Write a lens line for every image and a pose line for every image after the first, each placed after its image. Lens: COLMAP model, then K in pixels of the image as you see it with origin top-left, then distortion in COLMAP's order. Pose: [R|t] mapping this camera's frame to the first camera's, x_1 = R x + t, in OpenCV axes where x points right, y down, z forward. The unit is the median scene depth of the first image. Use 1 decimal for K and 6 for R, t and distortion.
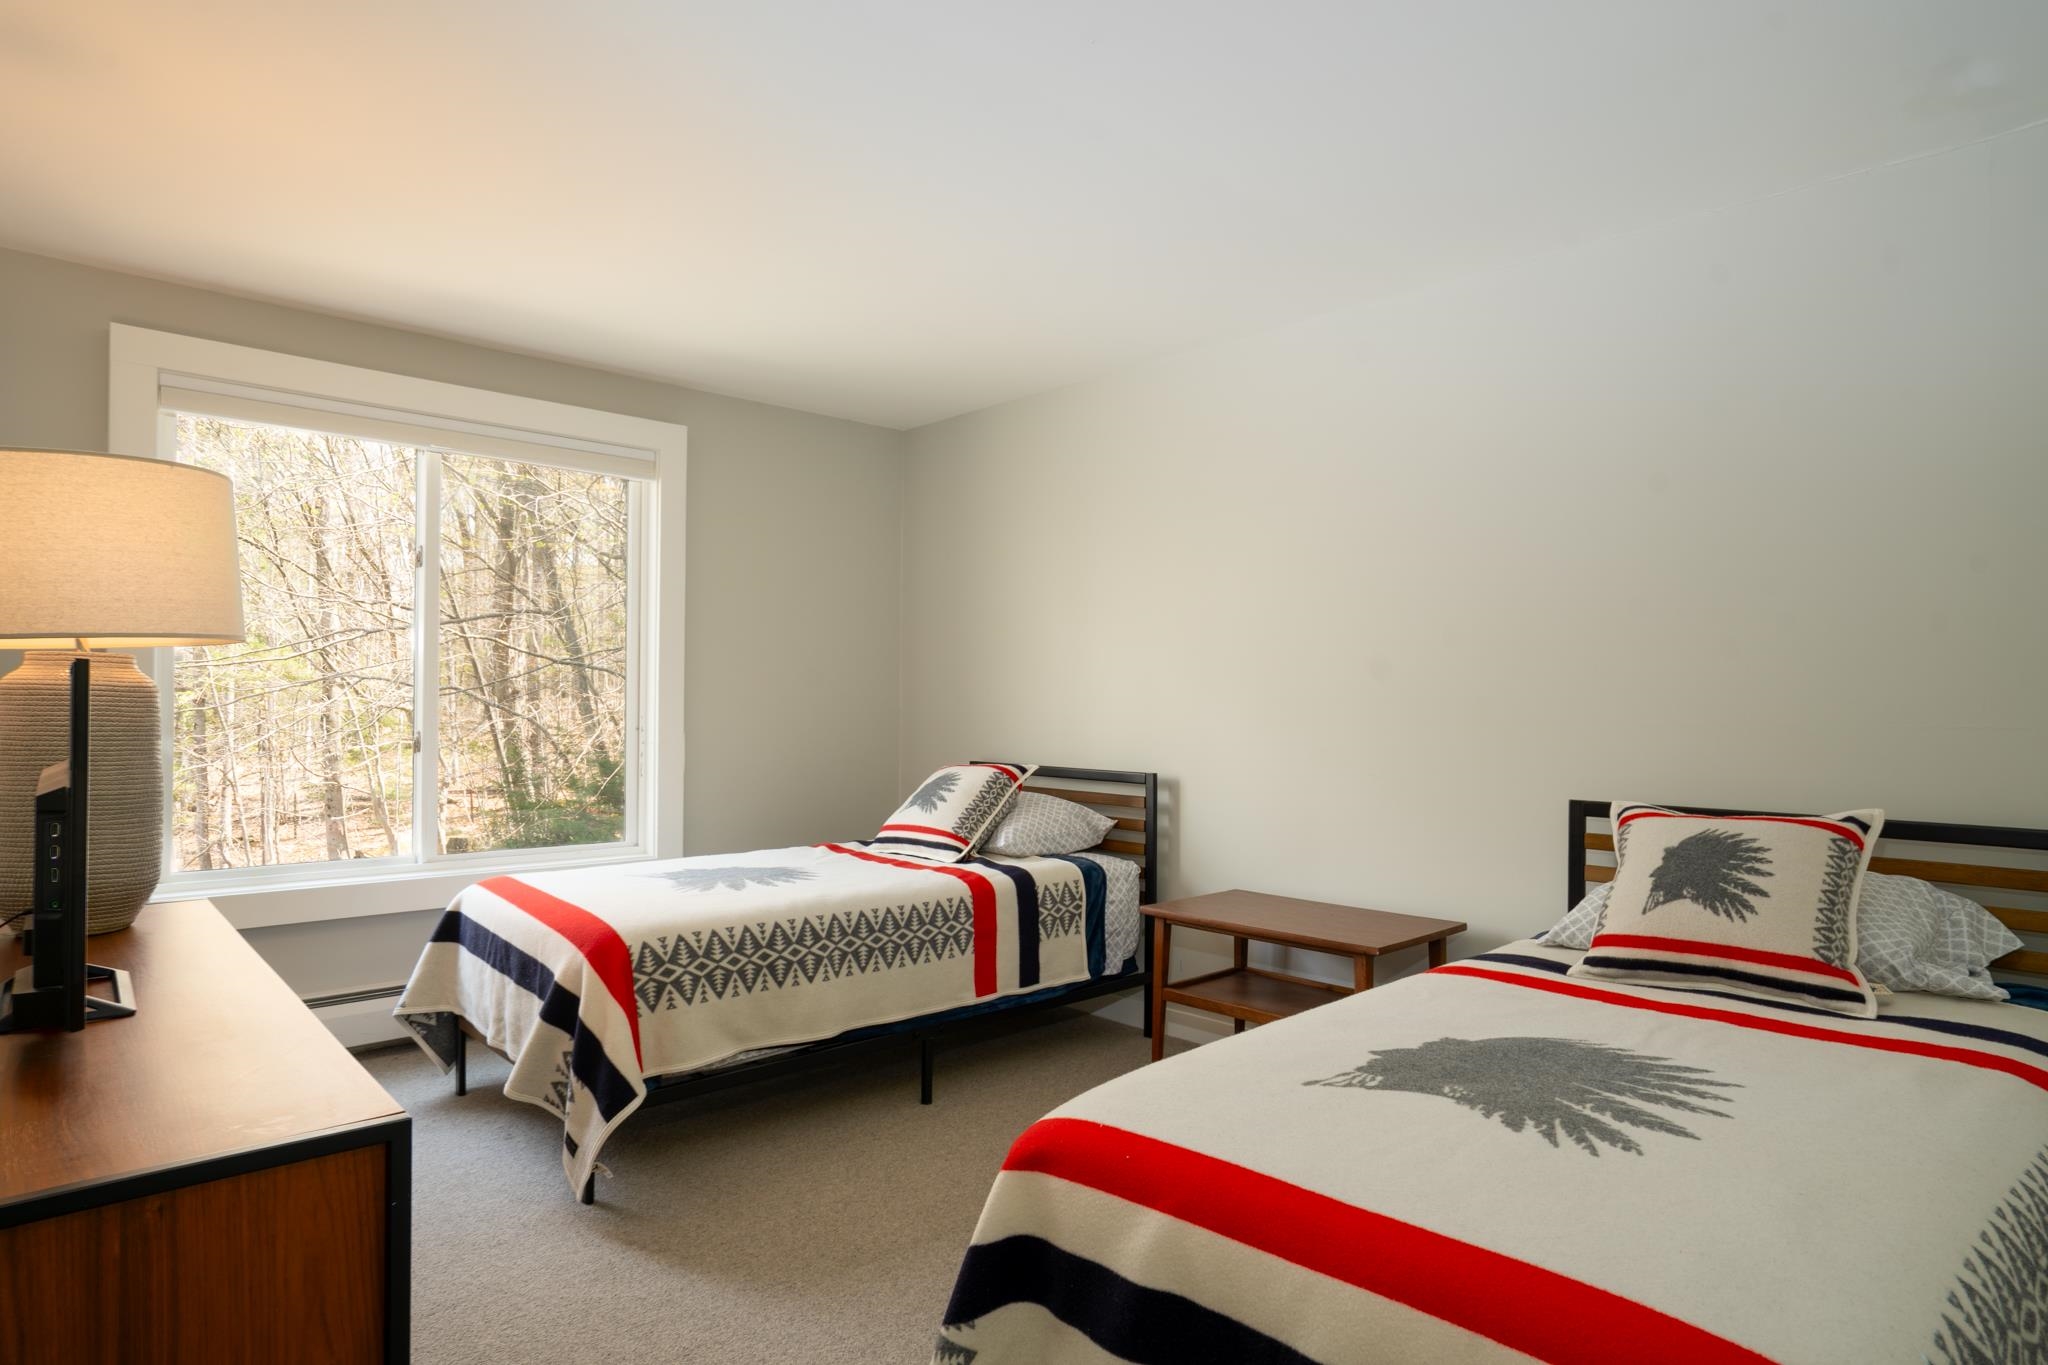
lens RADIAL K [[1135.1, 0, 1024.0], [0, 1135.1, 682.5], [0, 0, 1]] dist [-0.043490, 0.028668]
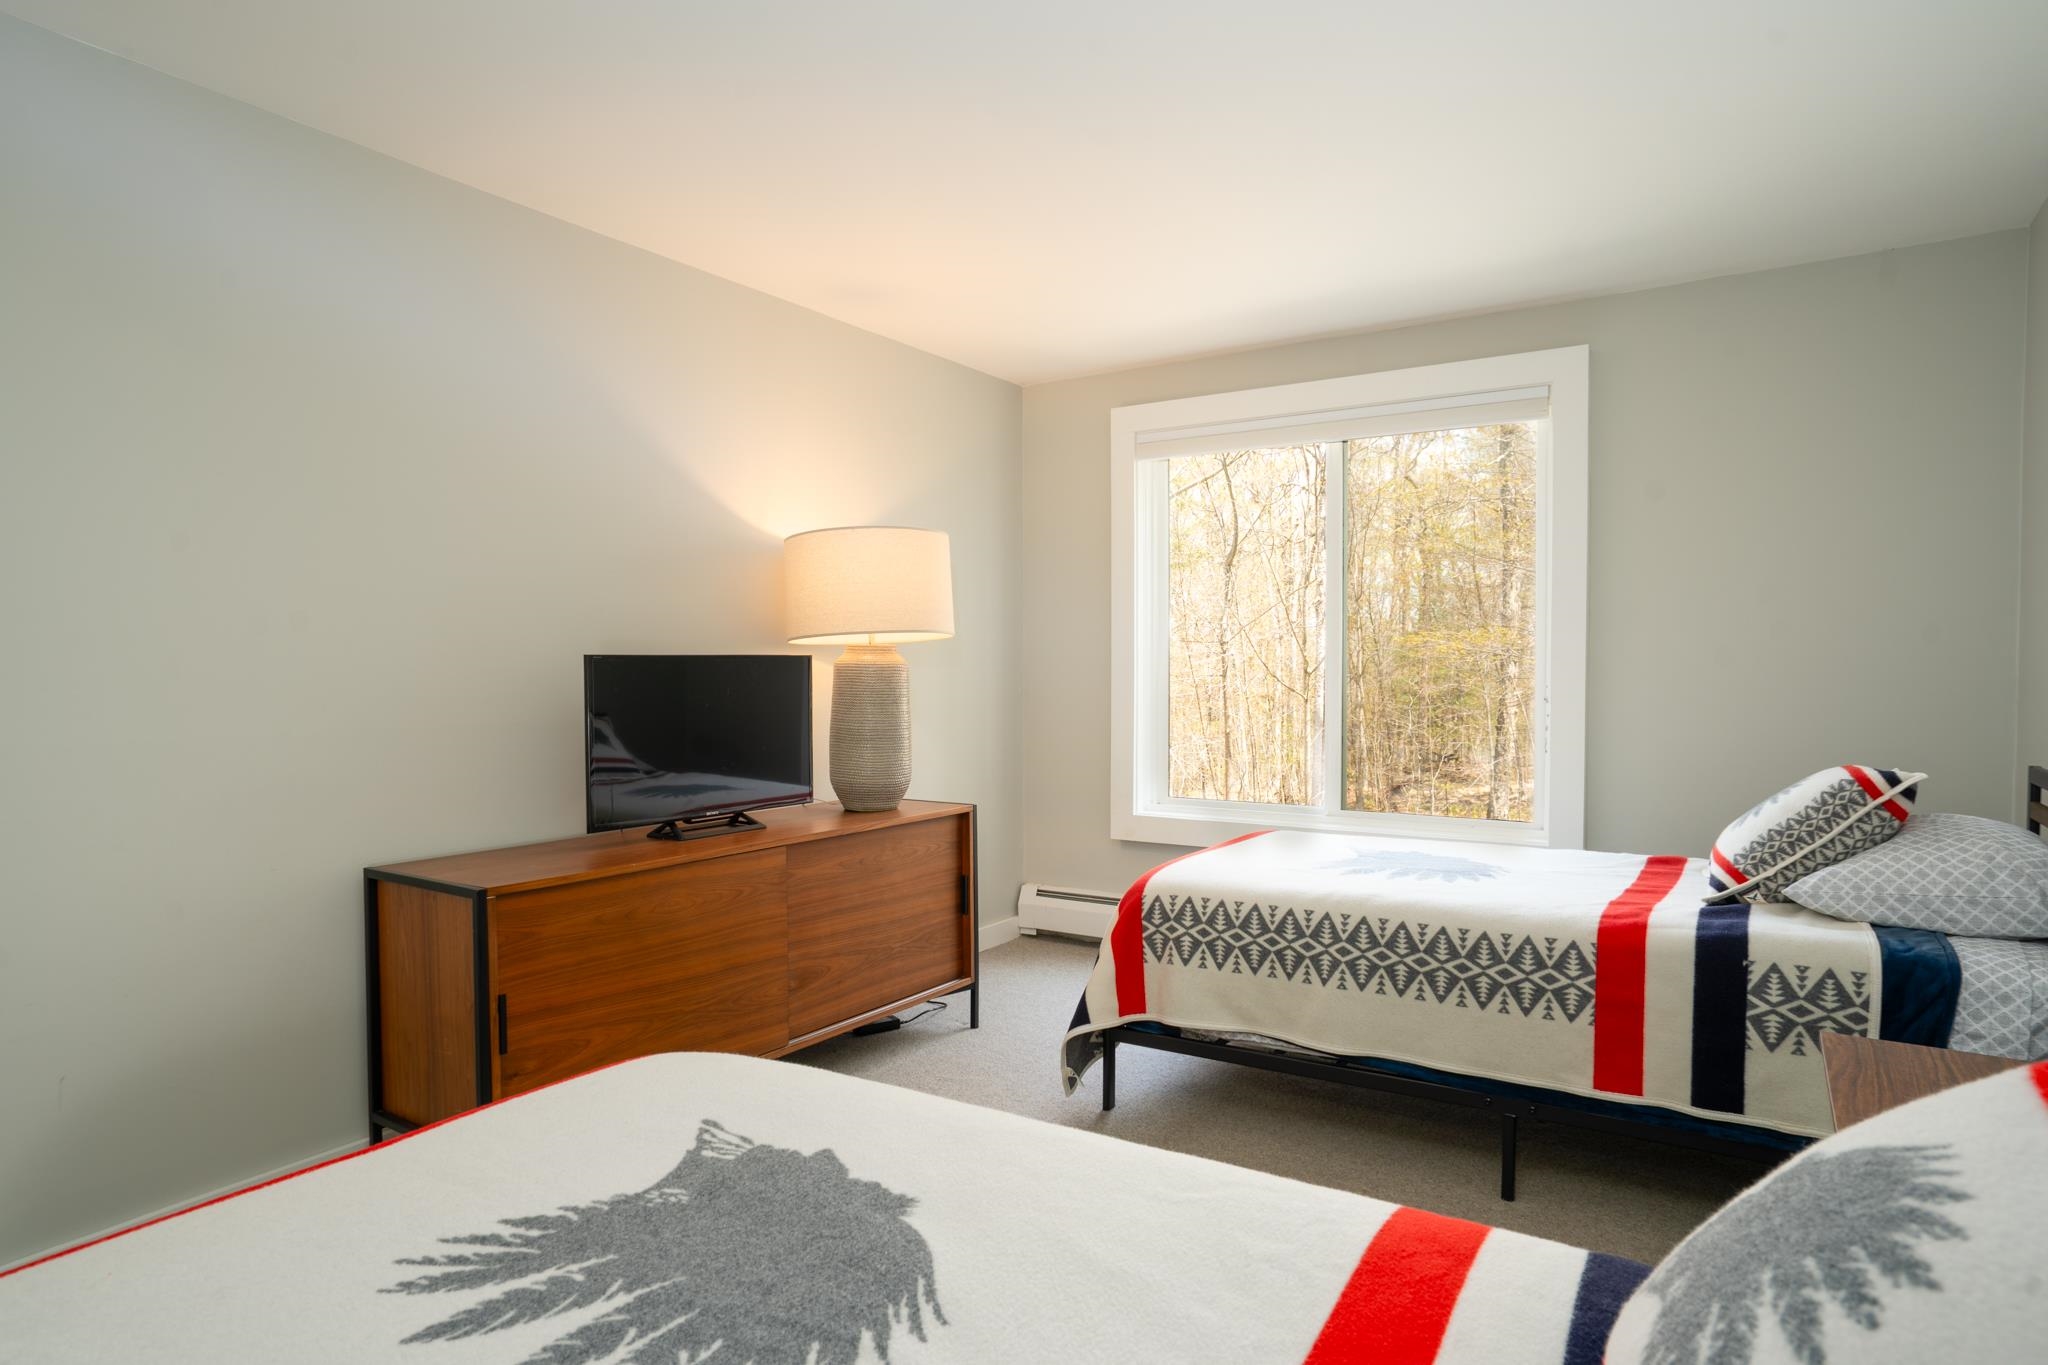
lens RADIAL K [[1135.1, 0, 1024.0], [0, 1135.1, 682.5], [0, 0, 1]] dist [-0.043490, 0.028668]
pose [[0.259665, 0.005048, -0.965685, 0.630029], [0.023110, 0.999667, 0.011440, 0.011475], [0.965422, -0.025288, 0.259462, 0.566521]]
